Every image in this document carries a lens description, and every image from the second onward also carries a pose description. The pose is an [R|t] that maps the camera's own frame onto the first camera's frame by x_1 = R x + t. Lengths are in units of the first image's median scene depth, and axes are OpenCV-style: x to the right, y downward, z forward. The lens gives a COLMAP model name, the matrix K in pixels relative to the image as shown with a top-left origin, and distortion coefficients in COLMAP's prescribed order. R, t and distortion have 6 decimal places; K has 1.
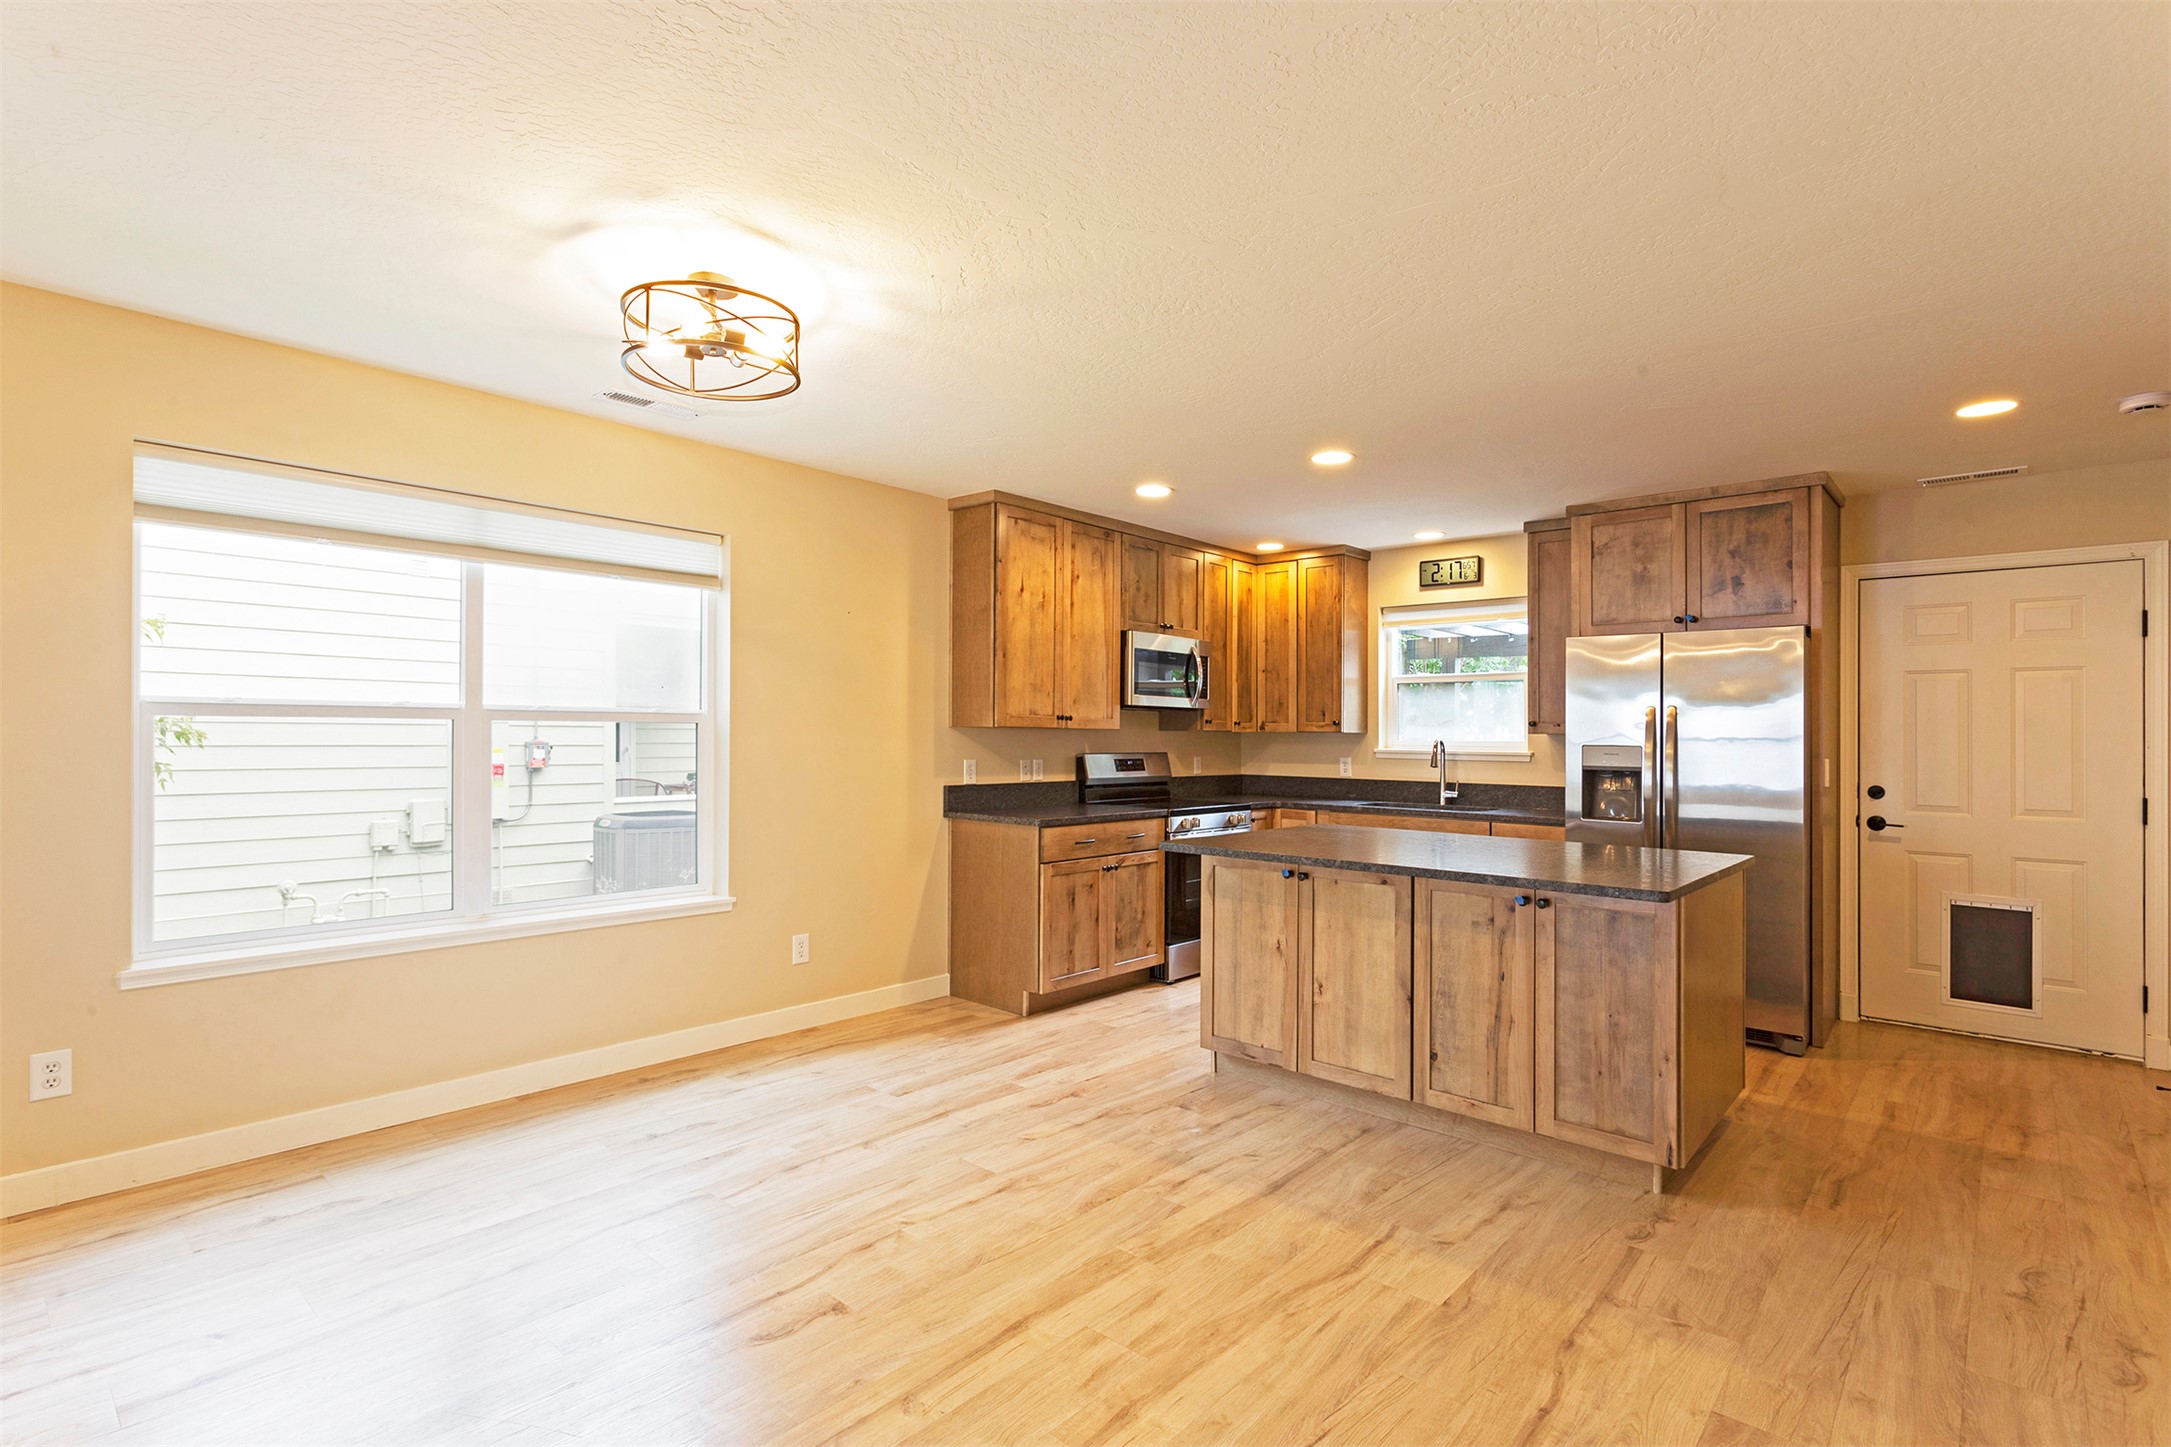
lens RADIAL K [[1041.3, 0, 1096.6], [0, 1041.3, 733.3], [0, 0, 1]] dist [0.009771, 0.000183]
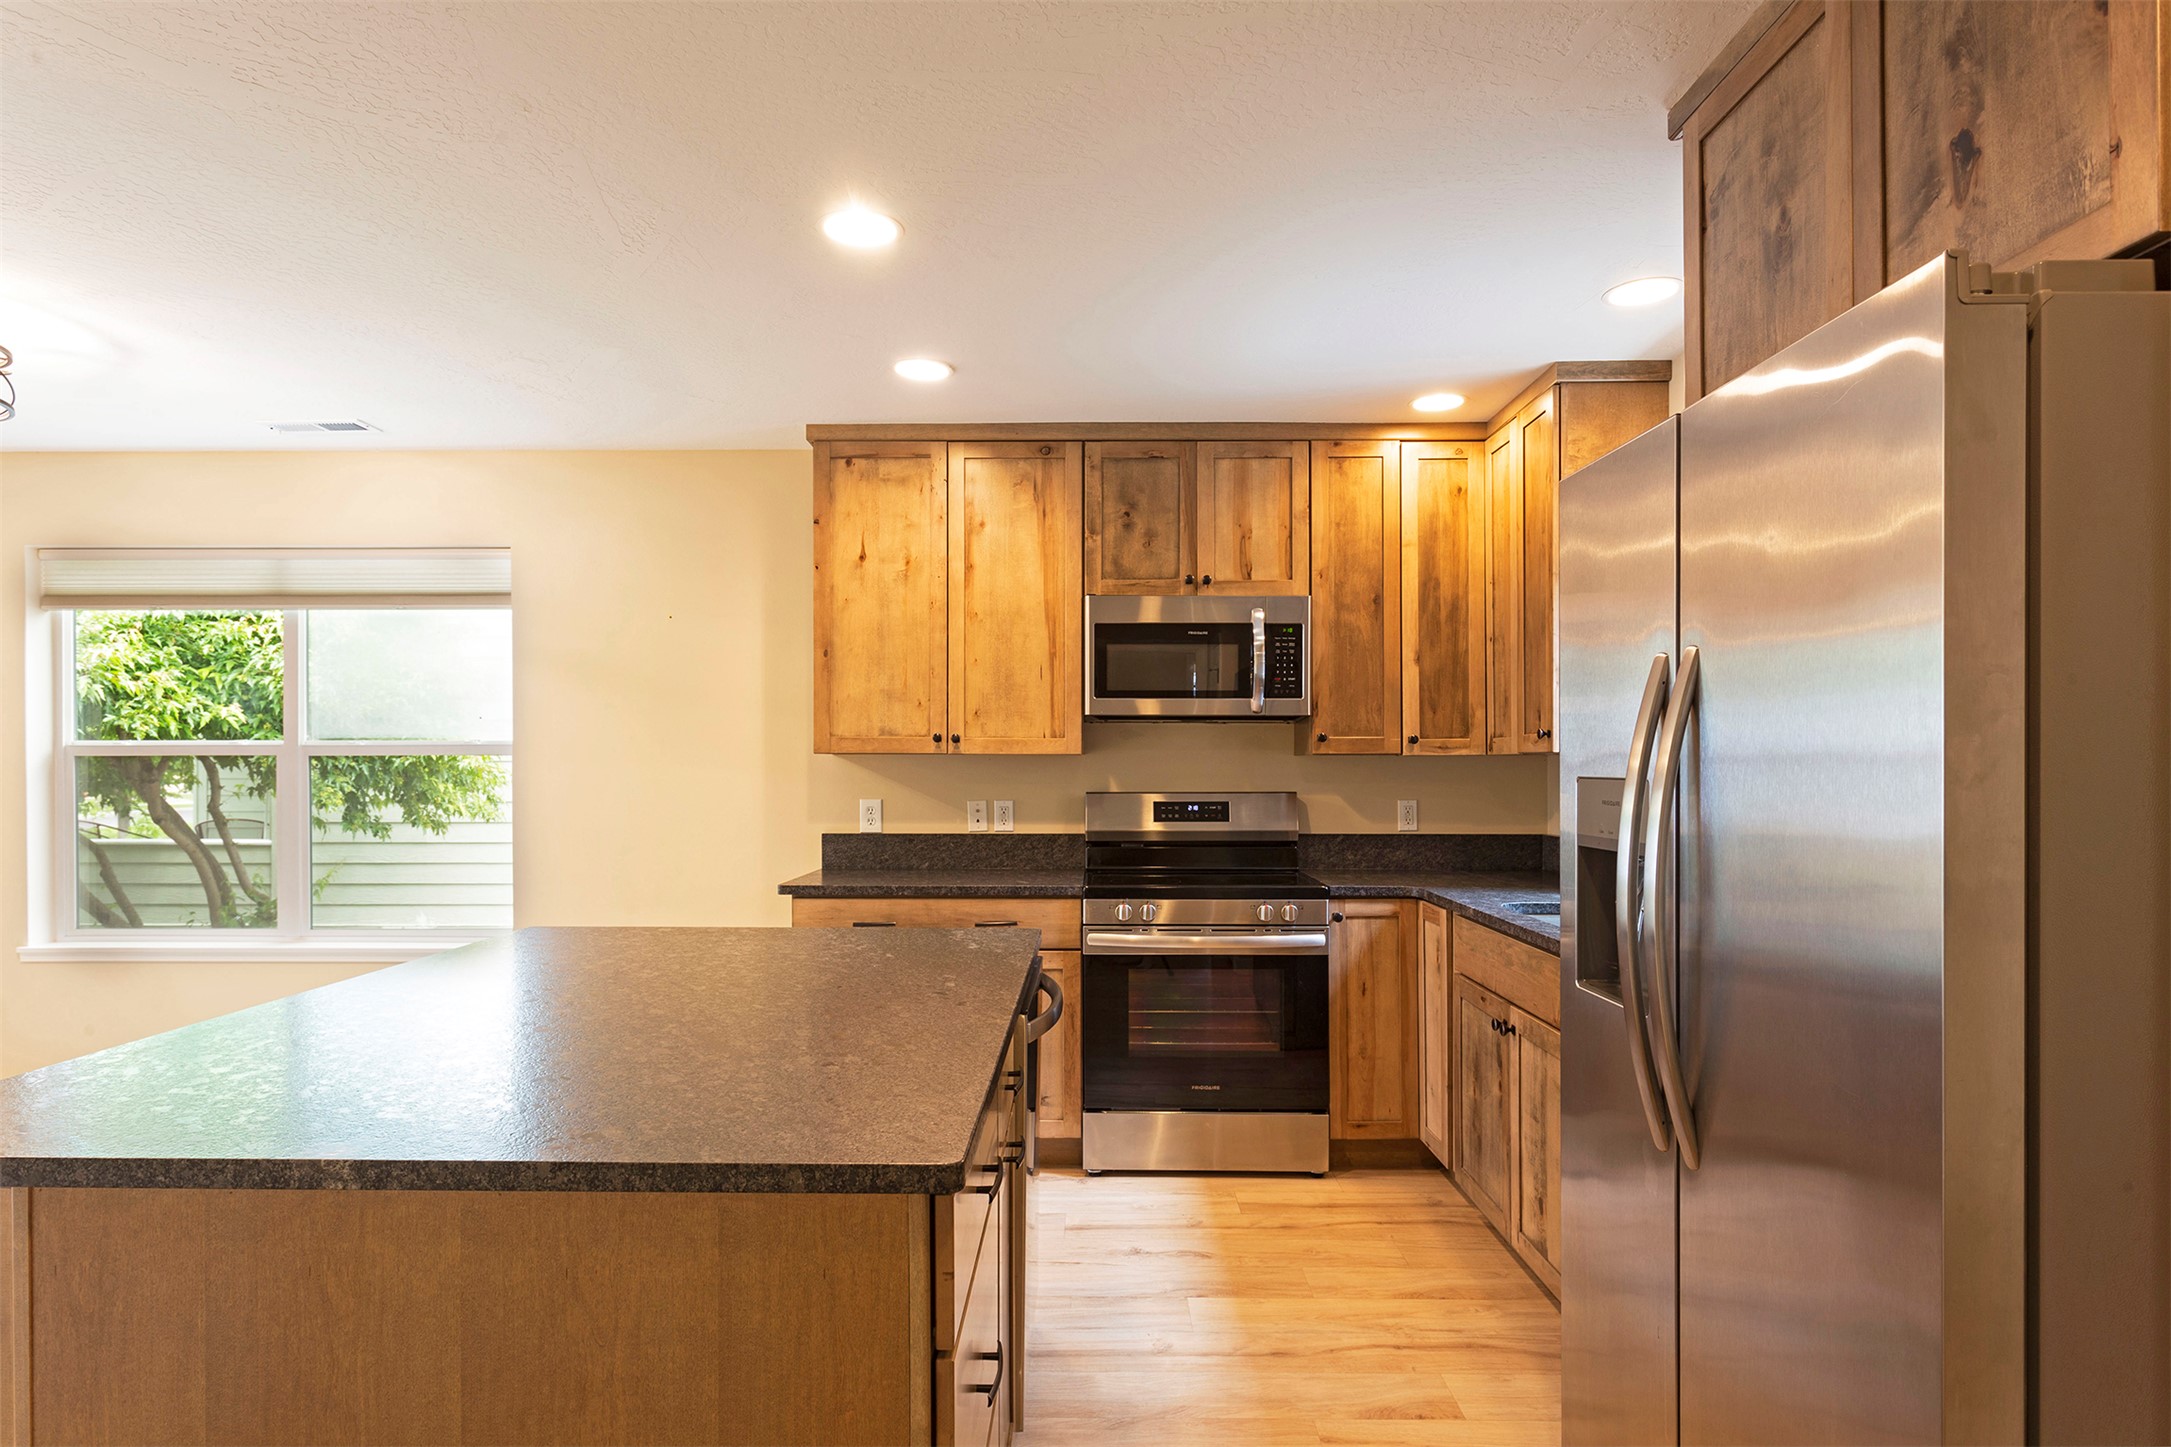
lens RADIAL K [[1201.8, 0, 1087.4], [0, 1201.8, 769.1], [0, 0, 1]] dist [-0.004007, -0.000120]
pose [[0.652308, -0.006817, -0.757923, 0.658288], [0.008338, 0.999964, -0.001818, 0.007497], [0.757908, -0.005134, 0.652341, 0.604016]]
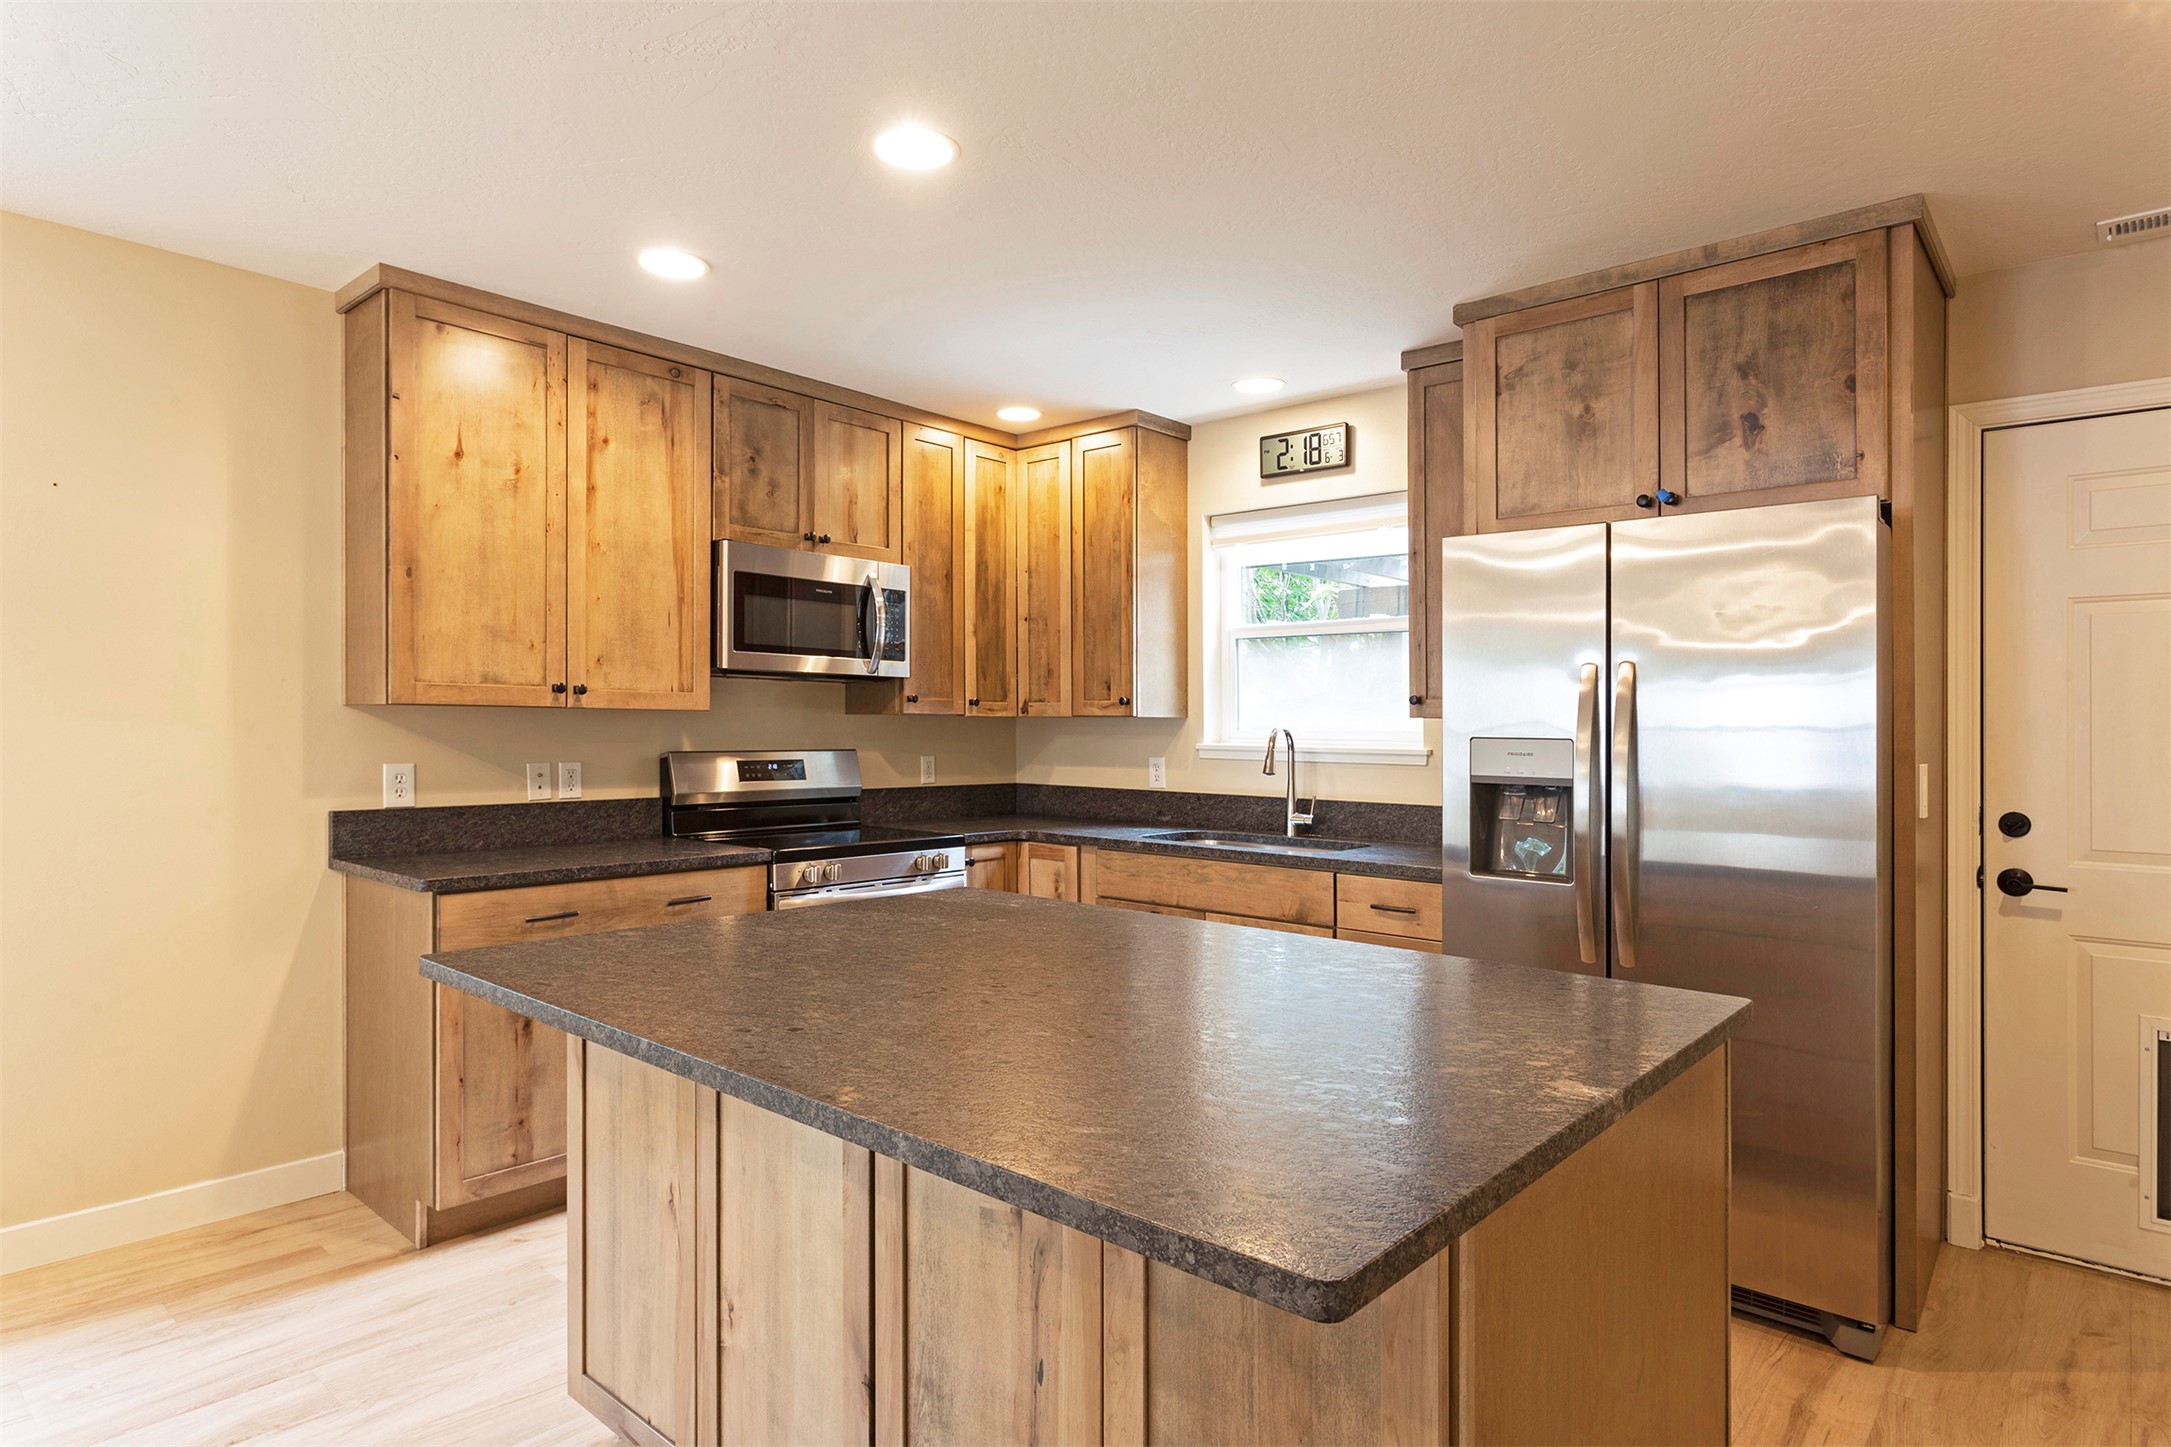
lens RADIAL K [[1192.1, 0, 1085.5], [0, 1192.1, 723.5], [0, 0, 1]] dist [0.003064, 0.001017]
pose [[0.999998, -0.000587, -0.002052, 0.266765], [0.000587, 1.000000, 0.000046, 0.004046], [0.002052, -0.000047, 0.999998, 0.382814]]
